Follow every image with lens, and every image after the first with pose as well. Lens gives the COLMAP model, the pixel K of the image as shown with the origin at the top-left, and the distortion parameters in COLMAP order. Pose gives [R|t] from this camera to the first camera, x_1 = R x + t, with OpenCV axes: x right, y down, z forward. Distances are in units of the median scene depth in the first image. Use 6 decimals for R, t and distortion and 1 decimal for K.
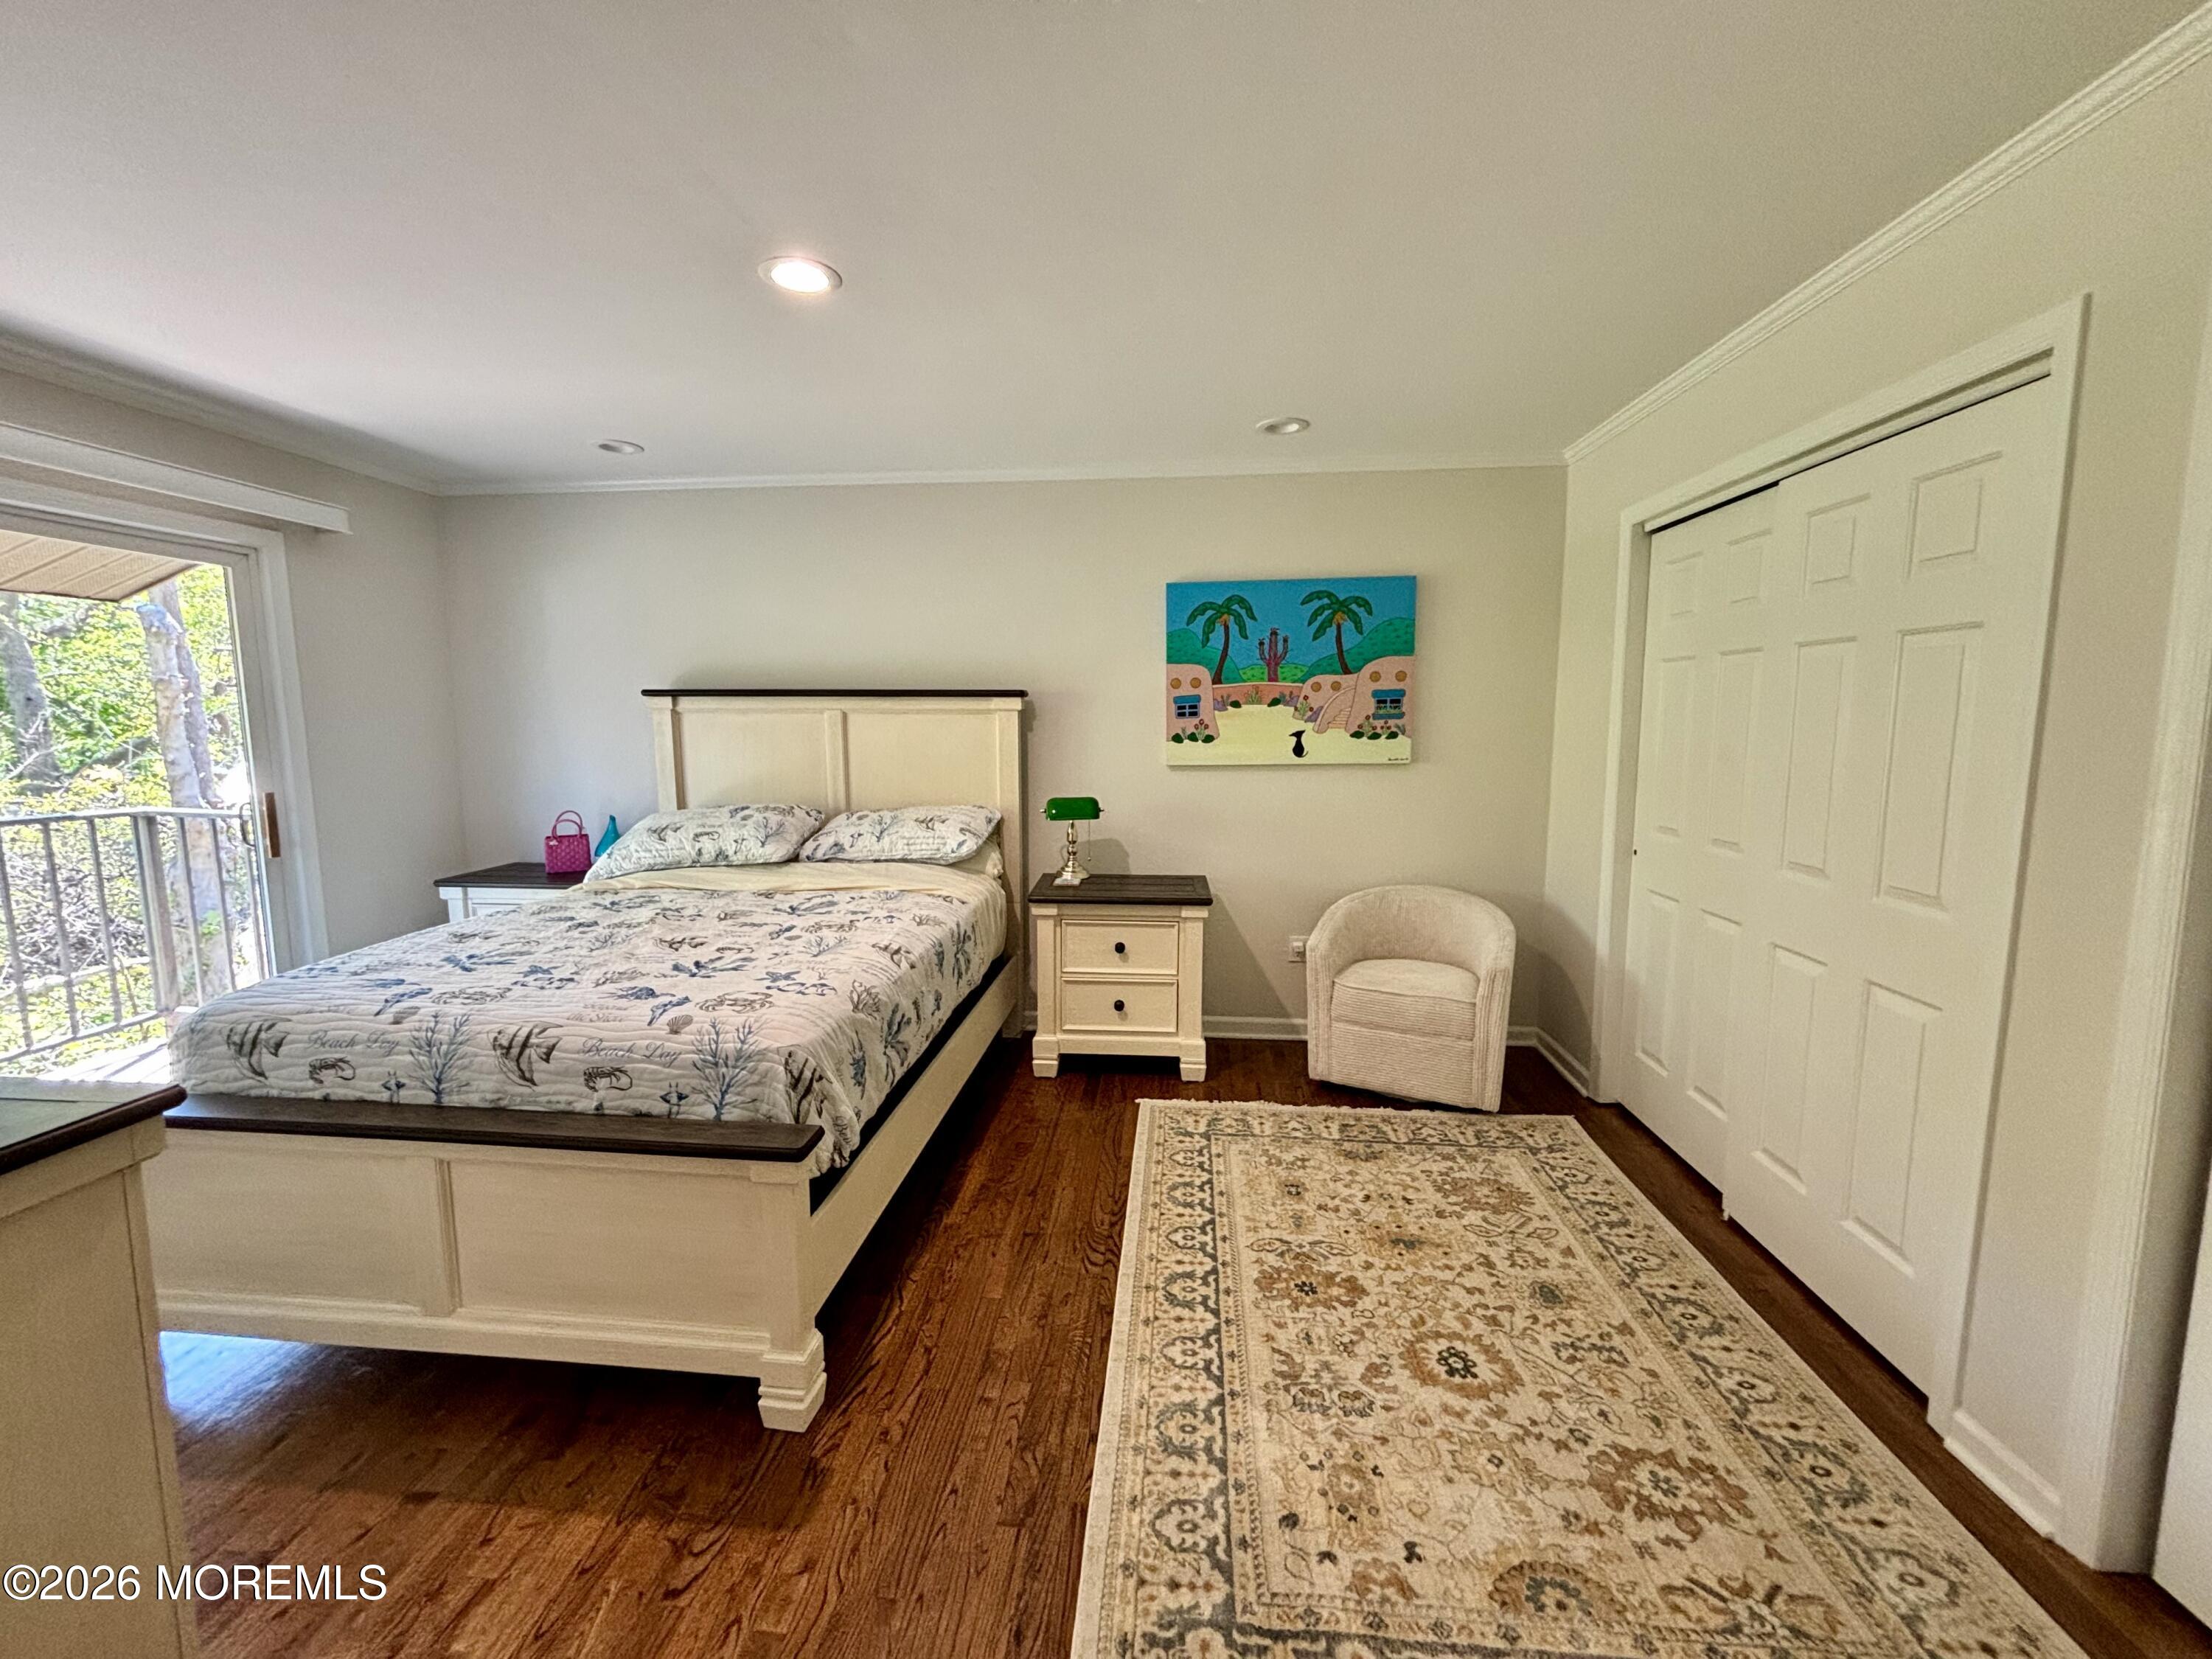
lens RADIAL K [[894.9, 0, 1106.0], [0, 894.9, 829.5], [0, 0, 1]] dist [0.062261, -0.043122]
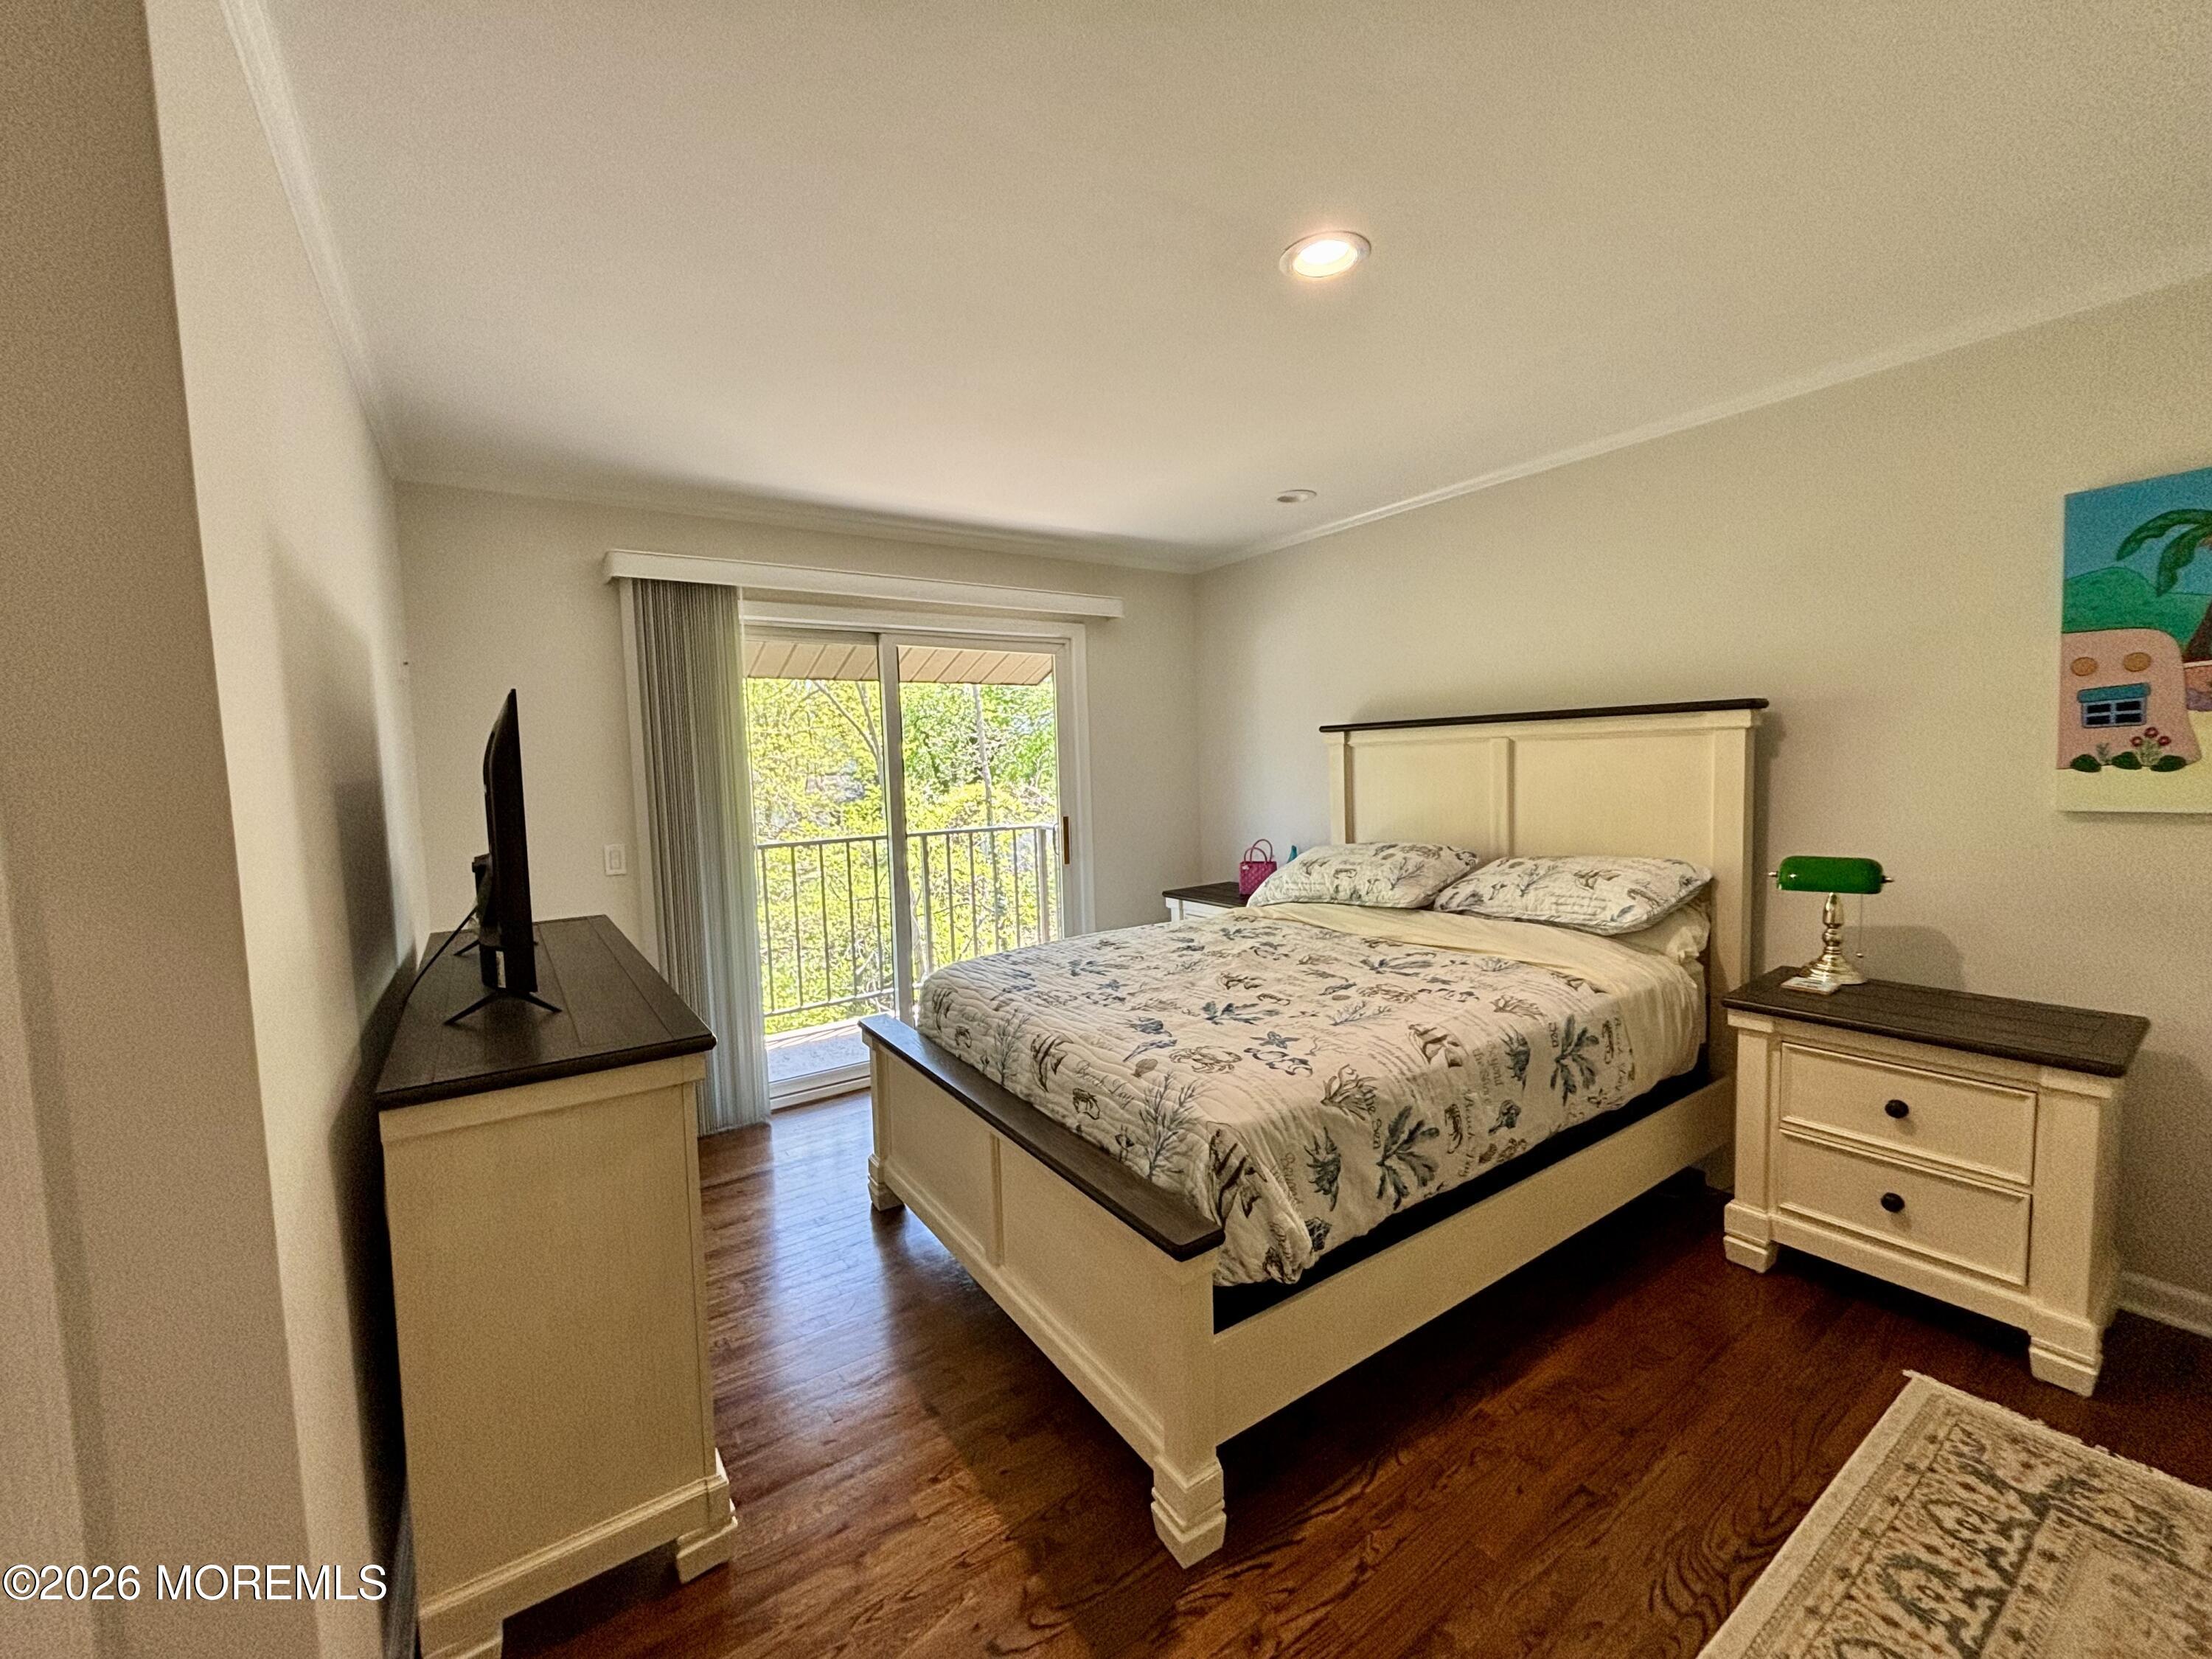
lens RADIAL K [[896.8, 0, 1106.0], [0, 896.8, 829.5], [0, 0, 1]] dist [-0.001391, -0.000533]
pose [[0.635951, 0.040507, -0.770666, 0.151549], [-0.065315, 0.997864, -0.001450, -0.024335], [0.768961, 0.051258, 0.637238, 0.211940]]
